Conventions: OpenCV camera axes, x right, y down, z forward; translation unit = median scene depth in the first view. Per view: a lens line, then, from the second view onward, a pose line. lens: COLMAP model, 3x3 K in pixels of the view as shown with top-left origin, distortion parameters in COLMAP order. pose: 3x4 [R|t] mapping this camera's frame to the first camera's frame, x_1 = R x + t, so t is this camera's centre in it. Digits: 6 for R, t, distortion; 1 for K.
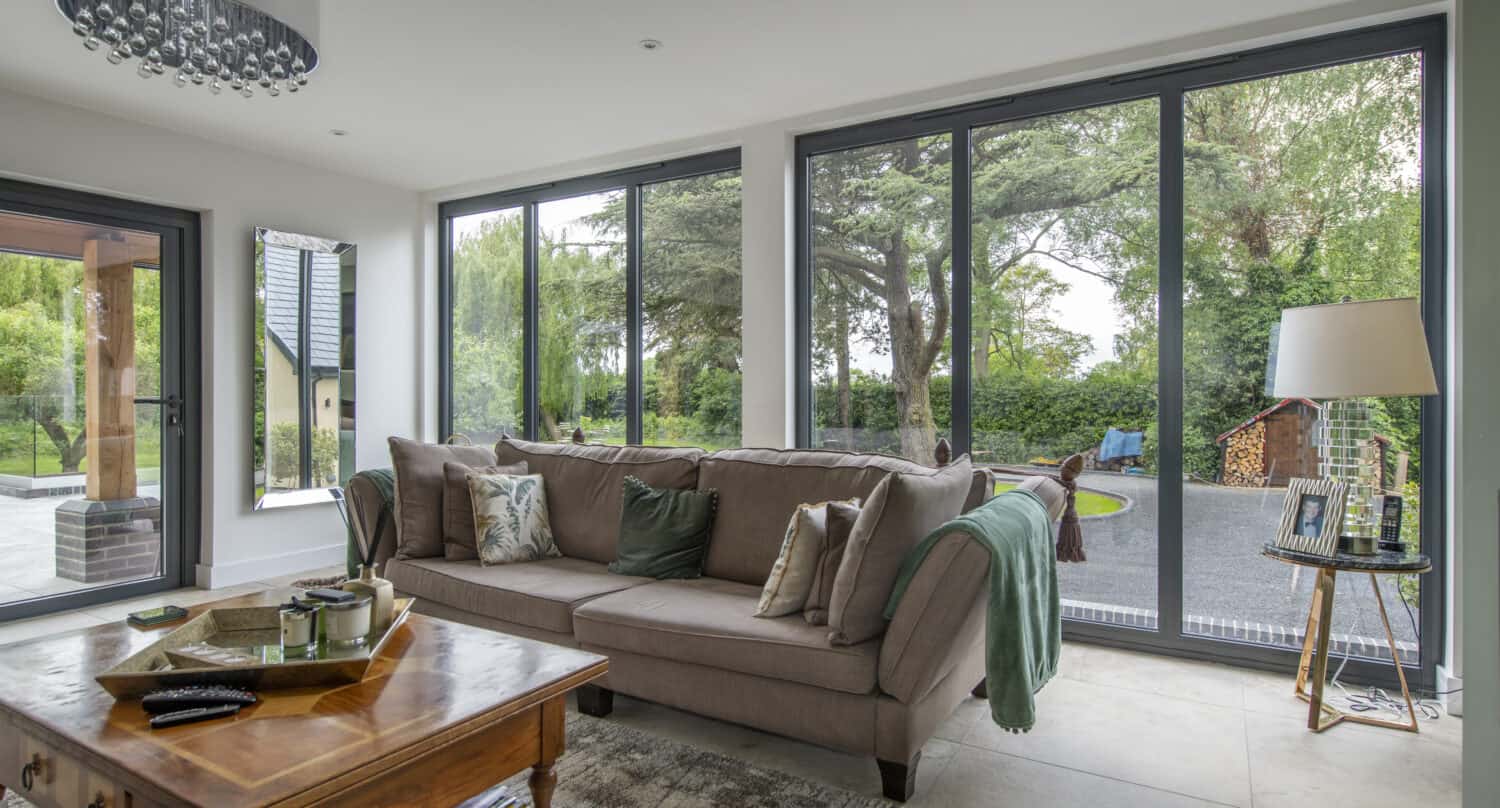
lens RADIAL K [[770.0, 0, 755.2], [0, 770.0, 395.7], [0, 0, 1]] dist [0.002928, -0.001249]
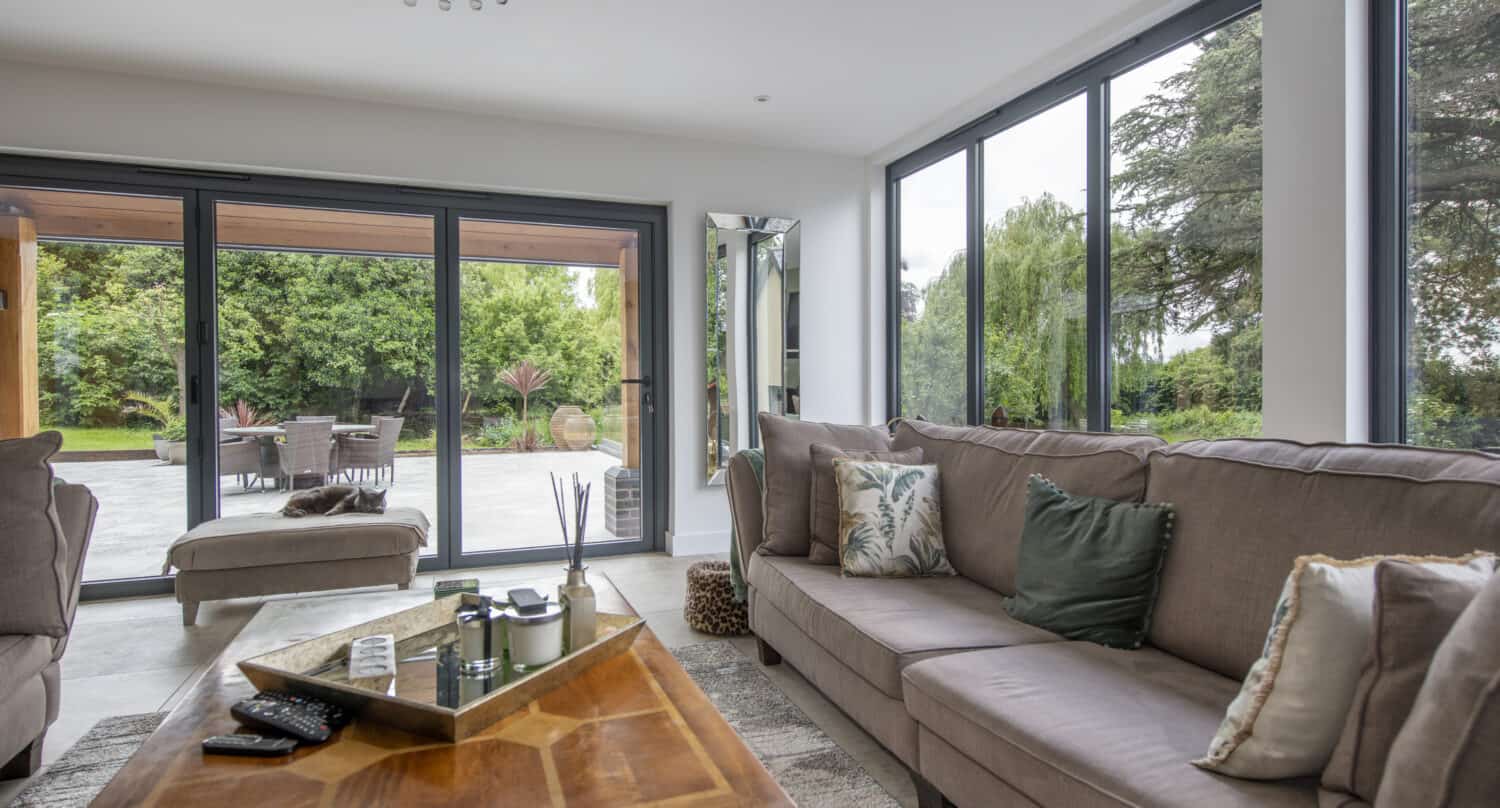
lens RADIAL K [[770.0, 0, 755.2], [0, 770.0, 395.7], [0, 0, 1]] dist [0.002928, -0.001249]
pose [[0.784849, -0.000596, -0.619687, 0.062140], [0.005762, 0.999963, 0.006336, 0.029747], [0.619661, -0.008543, 0.784823, 0.315236]]
